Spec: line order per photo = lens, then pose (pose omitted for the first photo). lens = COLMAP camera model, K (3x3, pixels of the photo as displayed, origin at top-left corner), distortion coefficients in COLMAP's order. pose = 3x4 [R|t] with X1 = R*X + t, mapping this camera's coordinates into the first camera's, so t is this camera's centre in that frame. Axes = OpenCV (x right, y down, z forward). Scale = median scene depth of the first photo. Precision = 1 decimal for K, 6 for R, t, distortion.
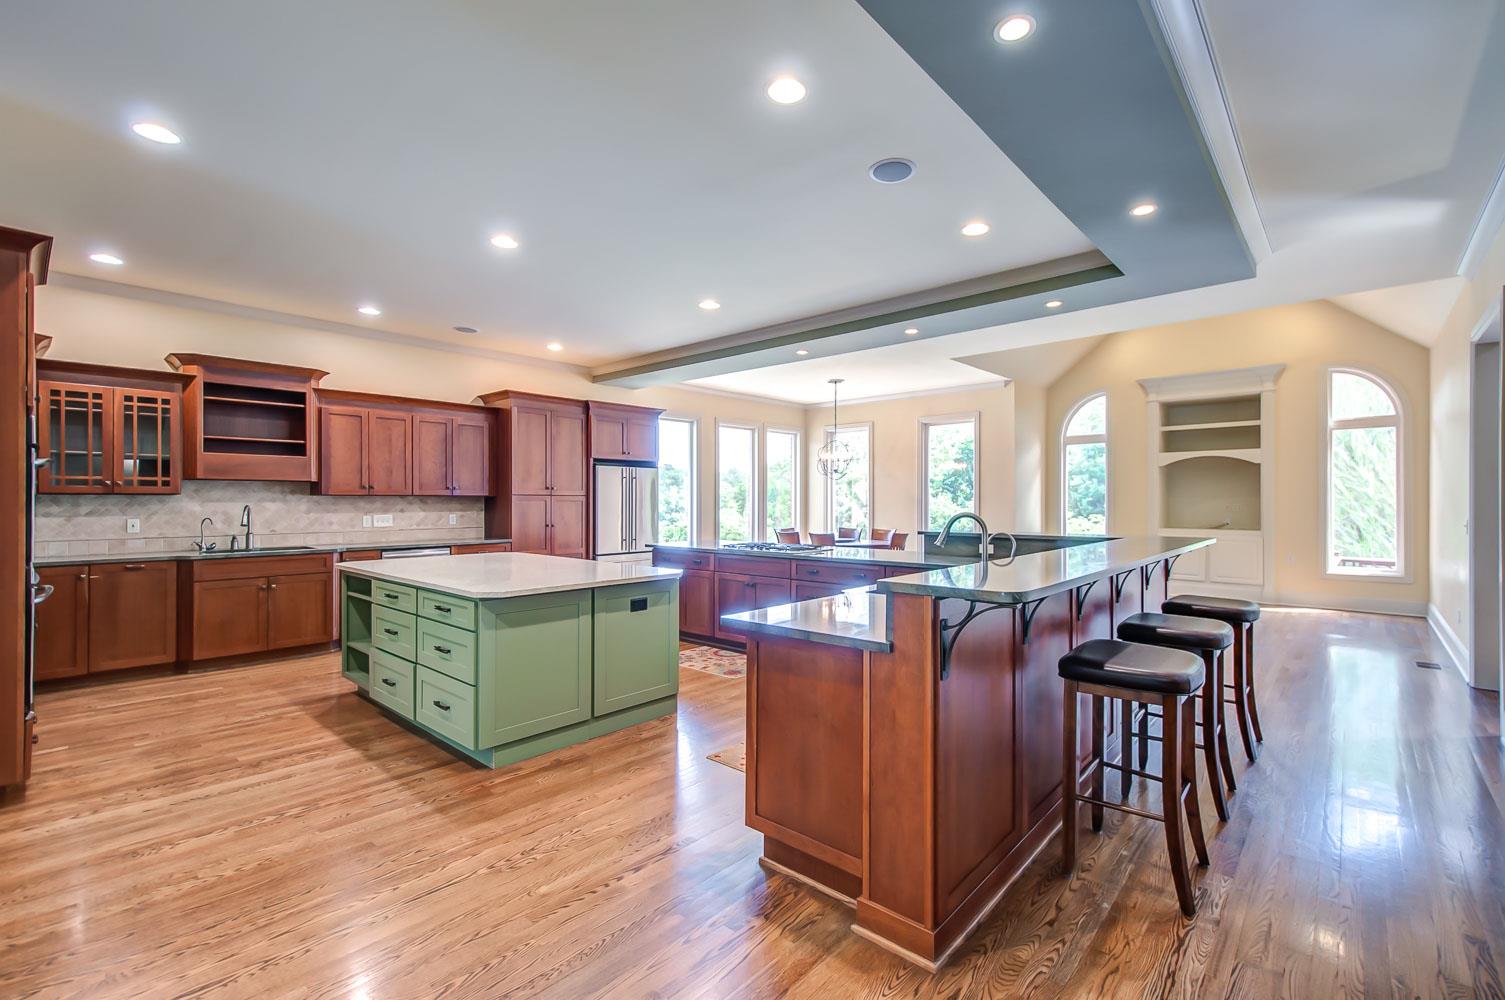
lens RADIAL K [[650.9, 0, 747.6], [0, 650.9, 500.7], [0, 0, 1]] dist [0.002250, 0.000177]
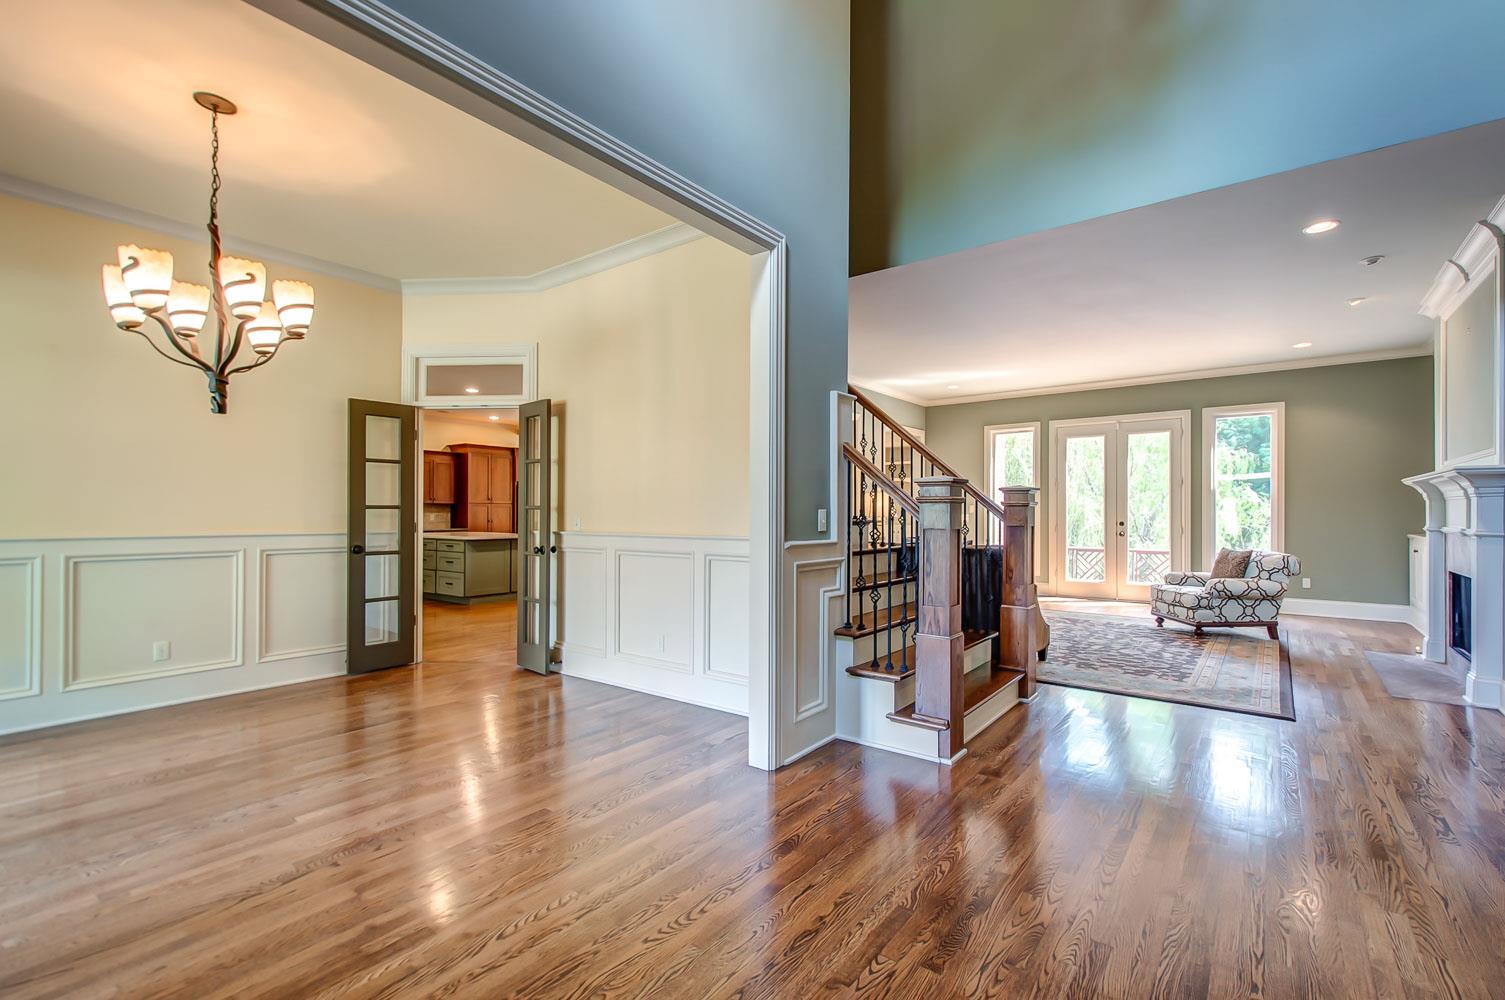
lens RADIAL K [[650.9, 0, 762.4], [0, 650.9, 506.8], [0, 0, 1]] dist [0.002250, 0.000177]
pose [[0.994107, -0.000145, 0.108404, 0.234215], [0.000992, 0.999969, -0.007761, 0.015773], [-0.108400, 0.007823, 0.994077, -0.823368]]
